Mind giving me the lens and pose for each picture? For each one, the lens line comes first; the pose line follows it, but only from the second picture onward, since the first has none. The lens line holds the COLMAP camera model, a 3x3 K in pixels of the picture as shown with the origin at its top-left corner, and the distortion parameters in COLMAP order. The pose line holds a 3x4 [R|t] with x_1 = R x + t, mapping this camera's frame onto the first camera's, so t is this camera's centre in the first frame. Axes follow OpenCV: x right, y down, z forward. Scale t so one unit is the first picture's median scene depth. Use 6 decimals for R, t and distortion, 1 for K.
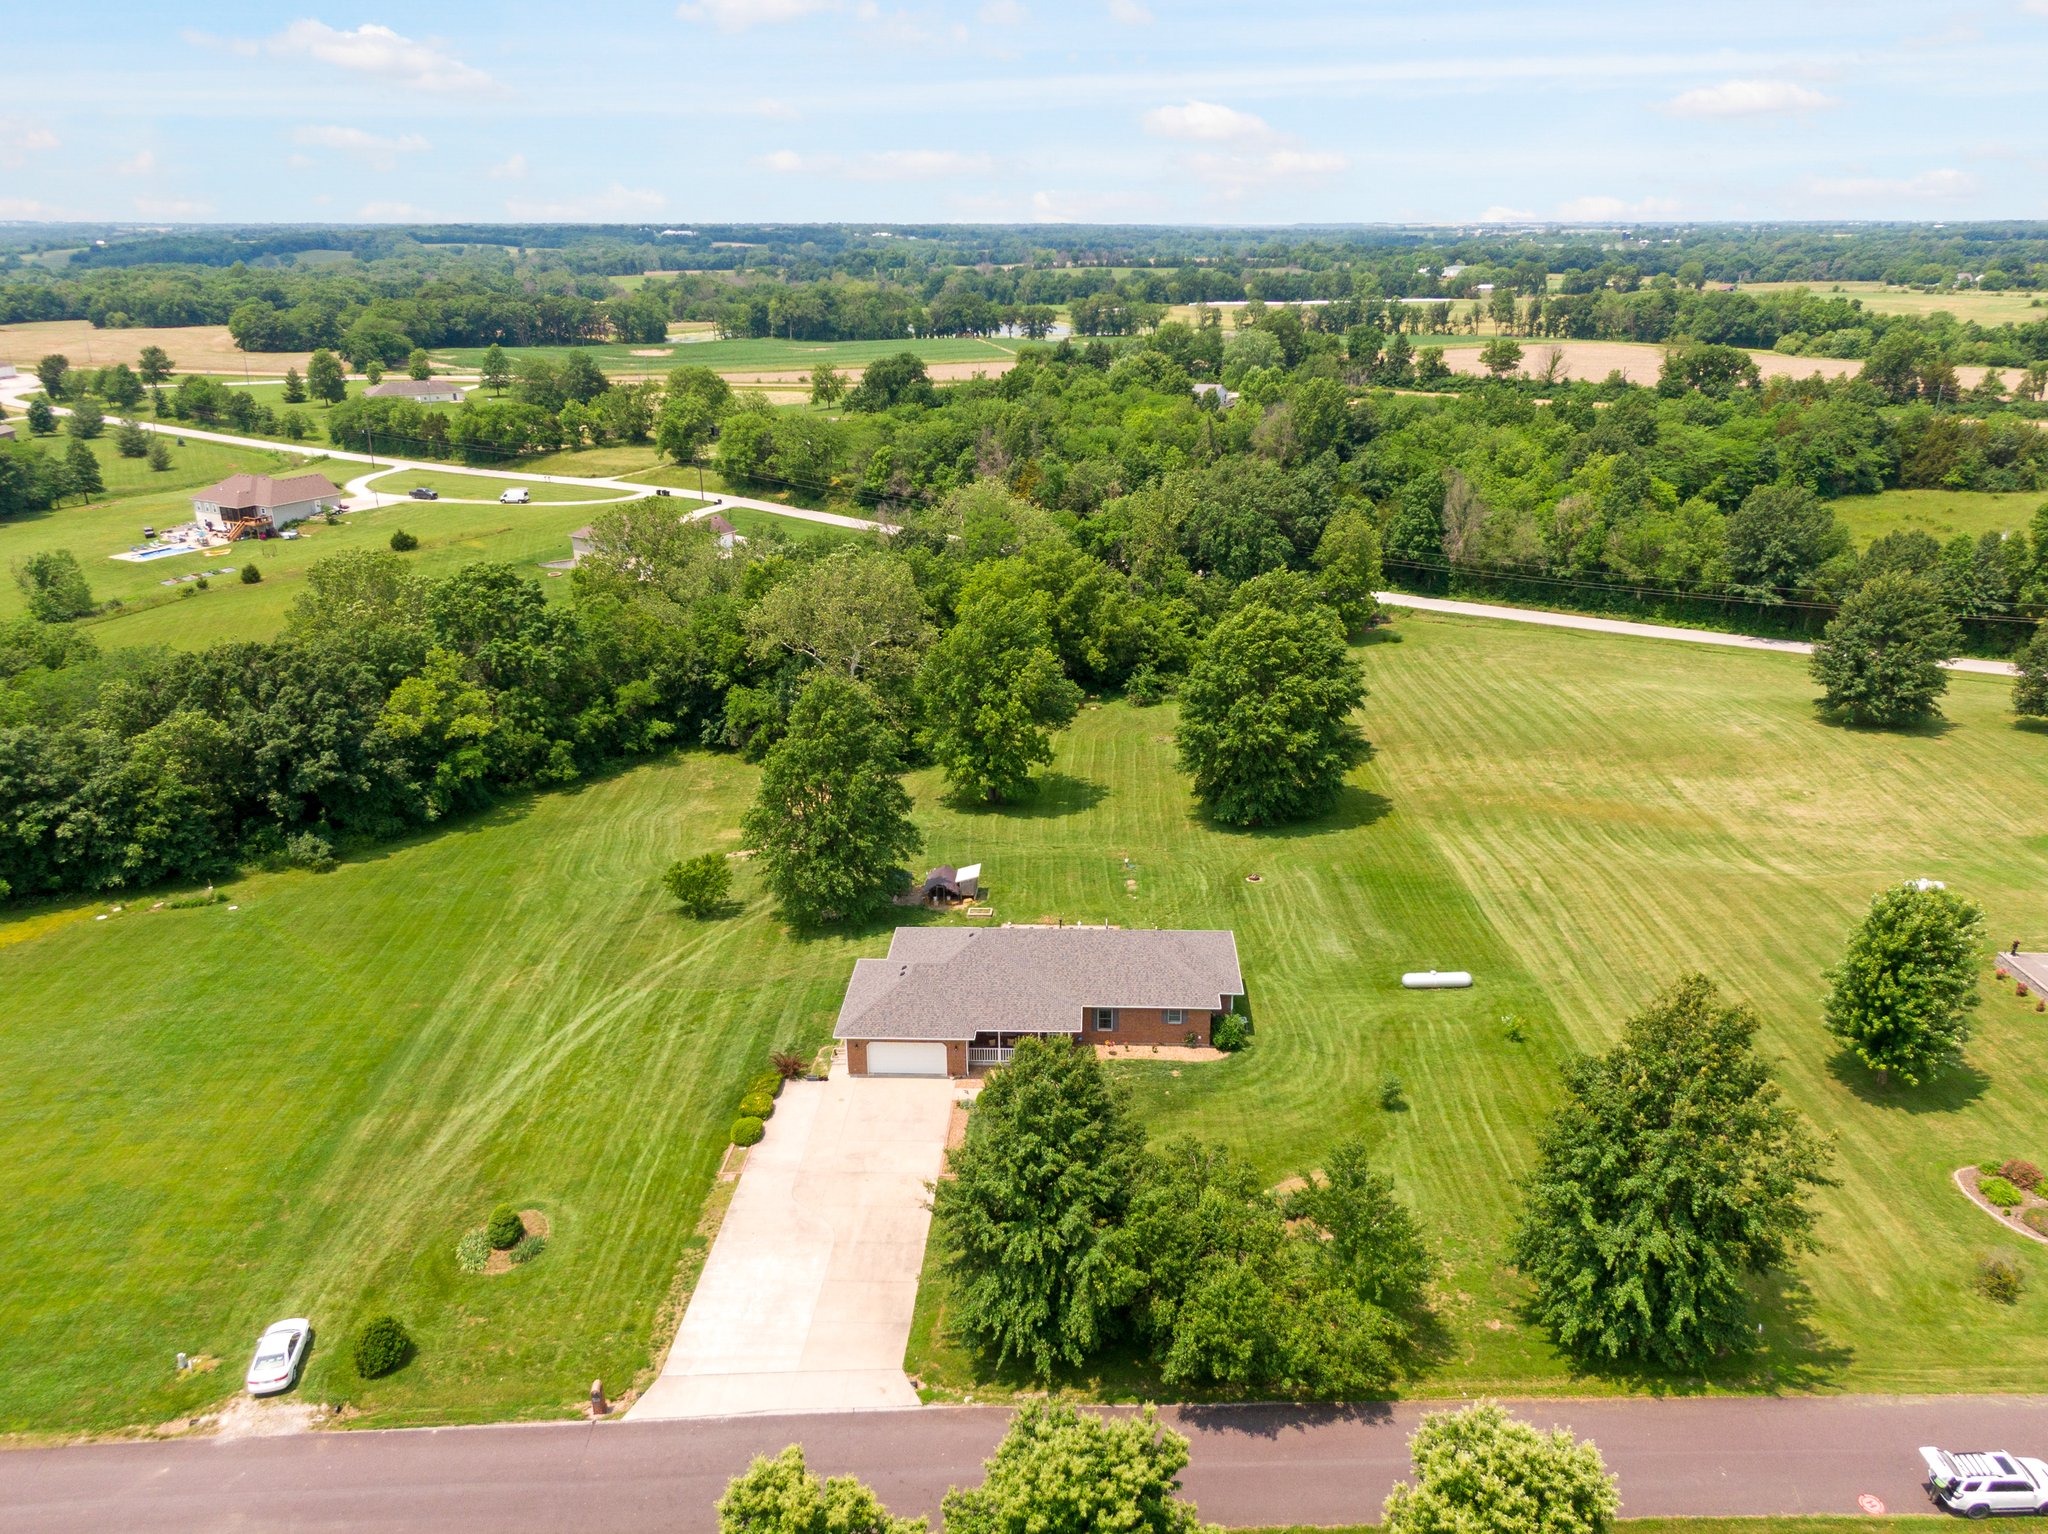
lens RADIAL K [[1482.3, 0, 1024.0], [0, 1482.3, 767.0], [0, 0, 1]] dist [0.041319, -0.061298]
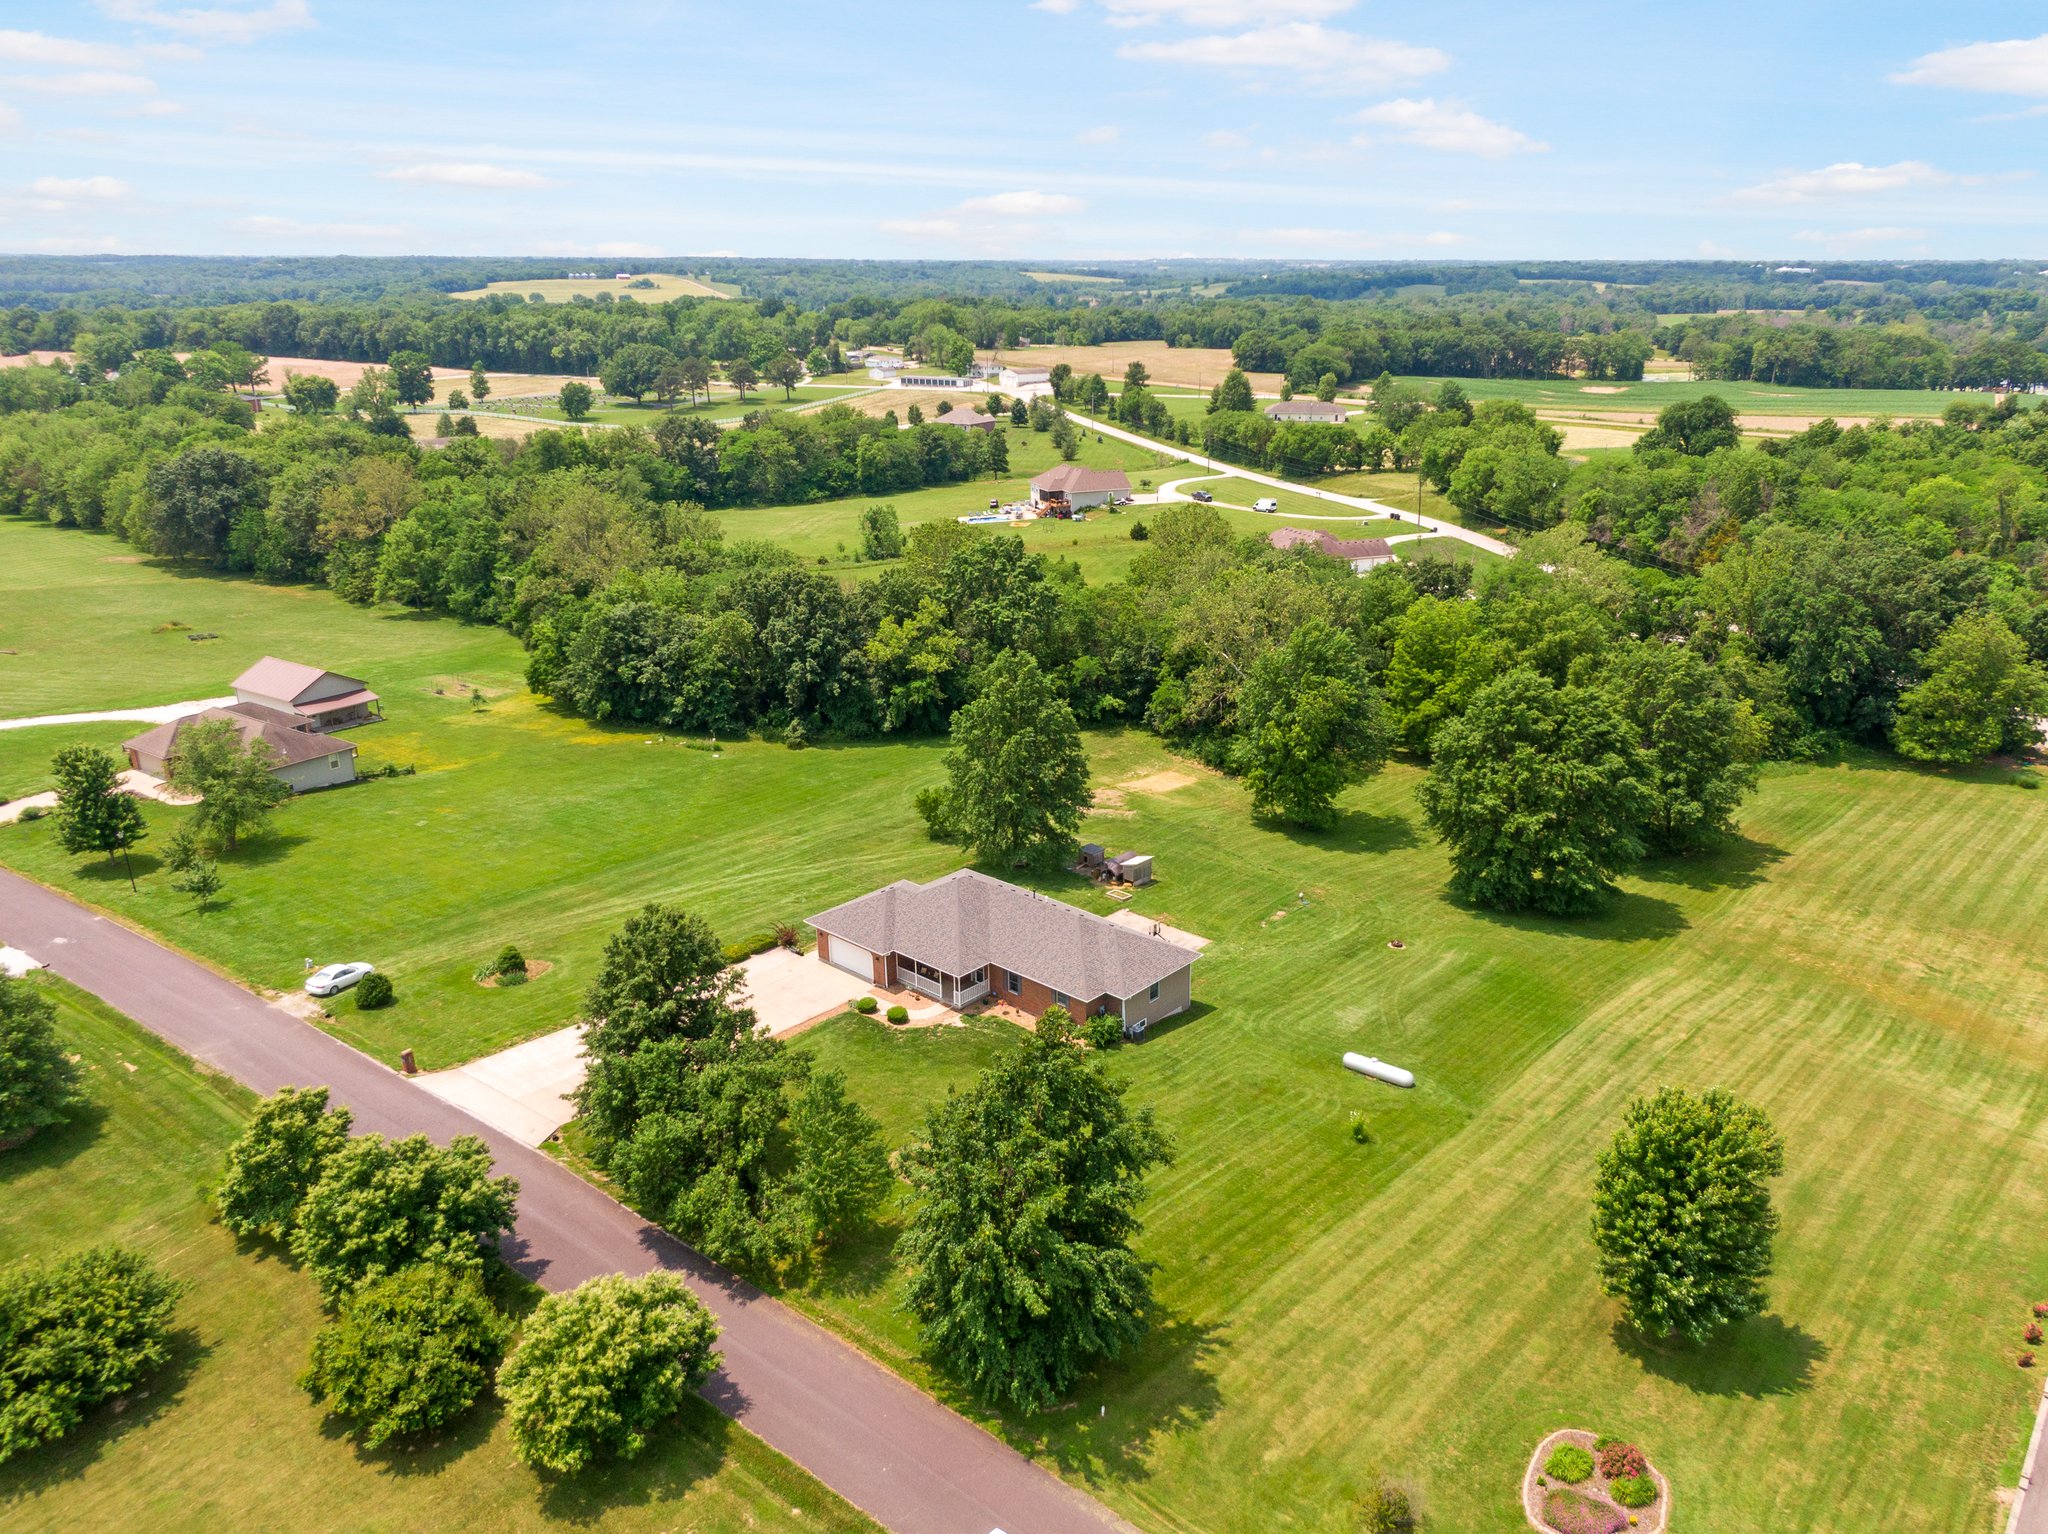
lens RADIAL K [[1482.3, 0, 1024.0], [0, 1482.3, 767.0], [0, 0, 1]] dist [0.041319, -0.061298]
pose [[0.763363, 0.209054, -0.611207, 0.373449], [-0.222661, 0.973353, 0.054830, -0.023596], [0.606382, 0.094237, 0.789570, 0.074624]]
